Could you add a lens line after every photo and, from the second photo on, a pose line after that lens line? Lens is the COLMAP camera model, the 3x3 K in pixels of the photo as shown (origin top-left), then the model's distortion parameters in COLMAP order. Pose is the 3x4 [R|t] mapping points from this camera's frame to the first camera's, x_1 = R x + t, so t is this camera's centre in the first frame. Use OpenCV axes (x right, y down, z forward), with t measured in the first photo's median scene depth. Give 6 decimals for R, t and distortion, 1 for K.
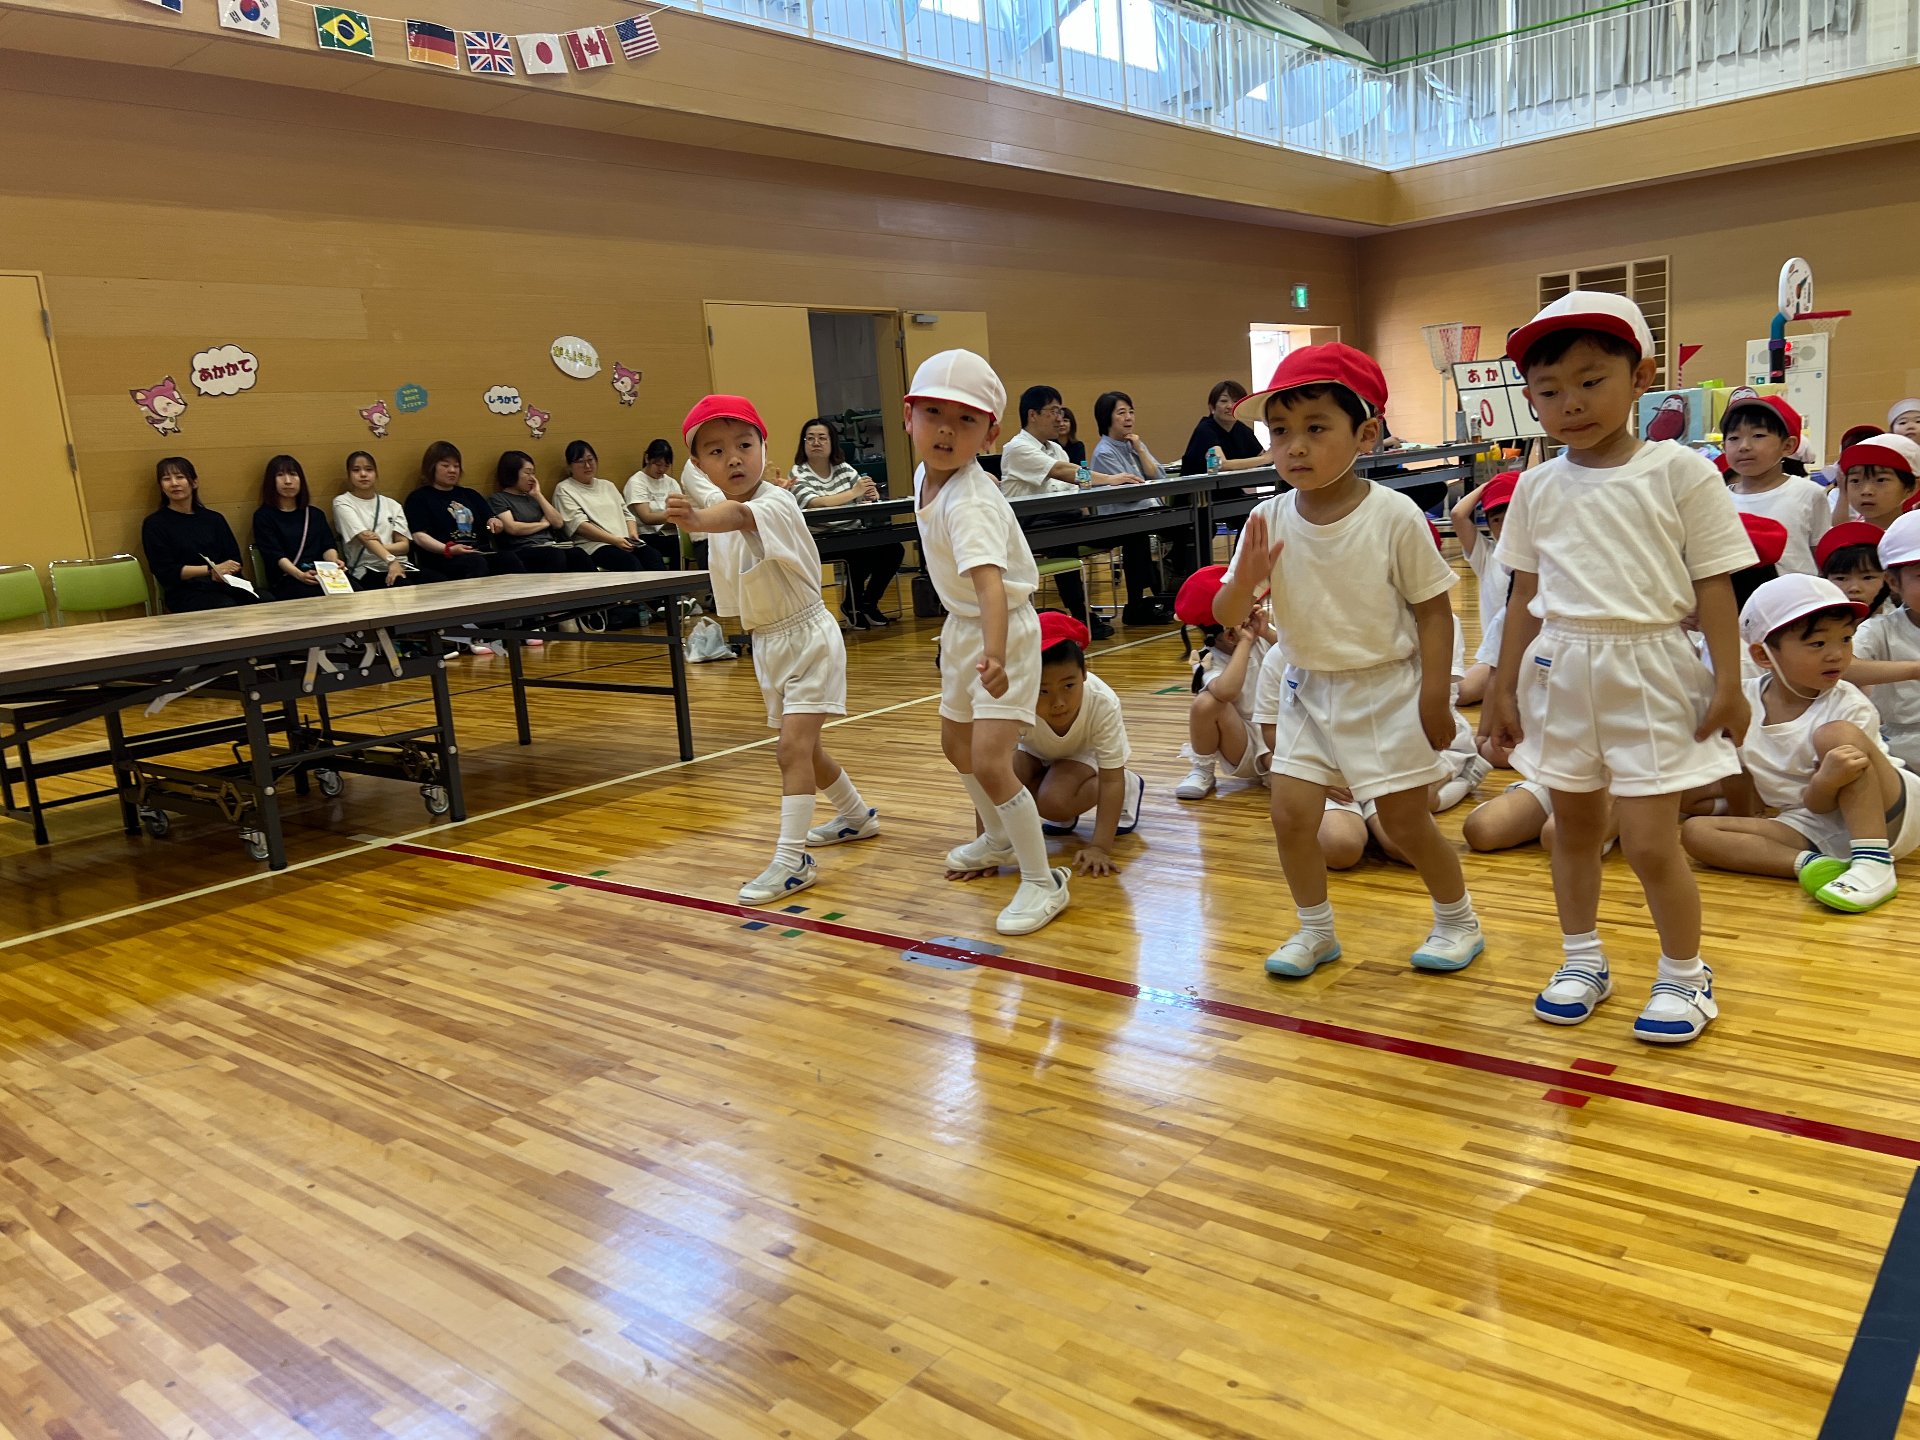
lens RADIAL K [[1446.1, 0, 945.3], [0, 1446.1, 720.9], [0, 0, 1]] dist [0.047257, -0.049632]
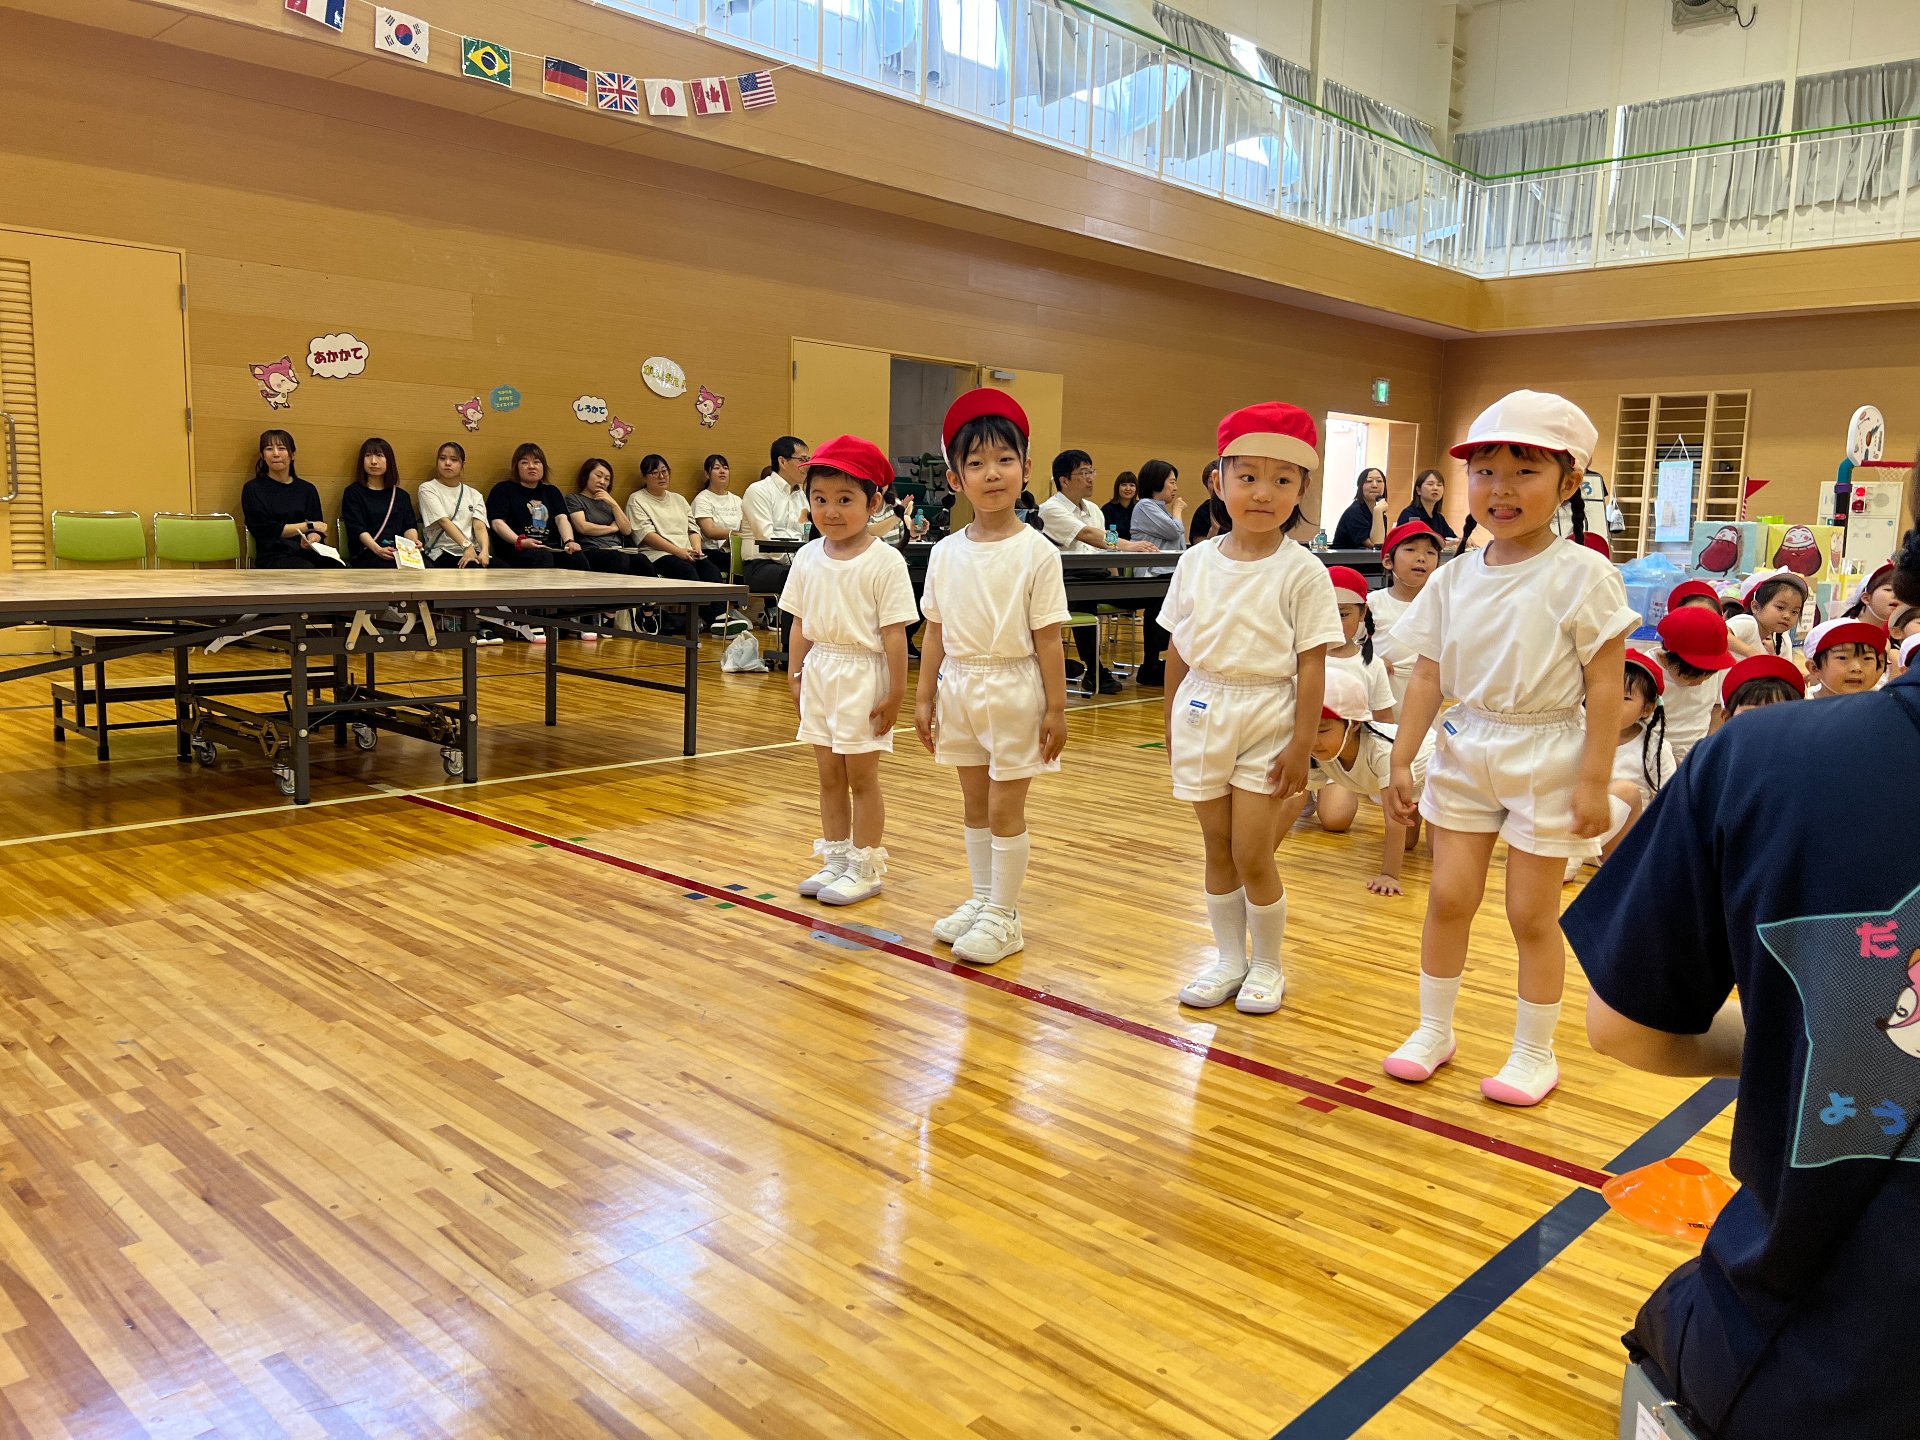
lens RADIAL K [[1461.2, 0, 953.5], [0, 1461.2, 696.5], [0, 0, 1]] dist [0.045403, -0.044257]
pose [[0.991941, 0.115795, -0.051415, 0.093964], [-0.118195, 0.991907, -0.046374, 0.014679], [0.045629, 0.052077, 0.997600, -0.115643]]
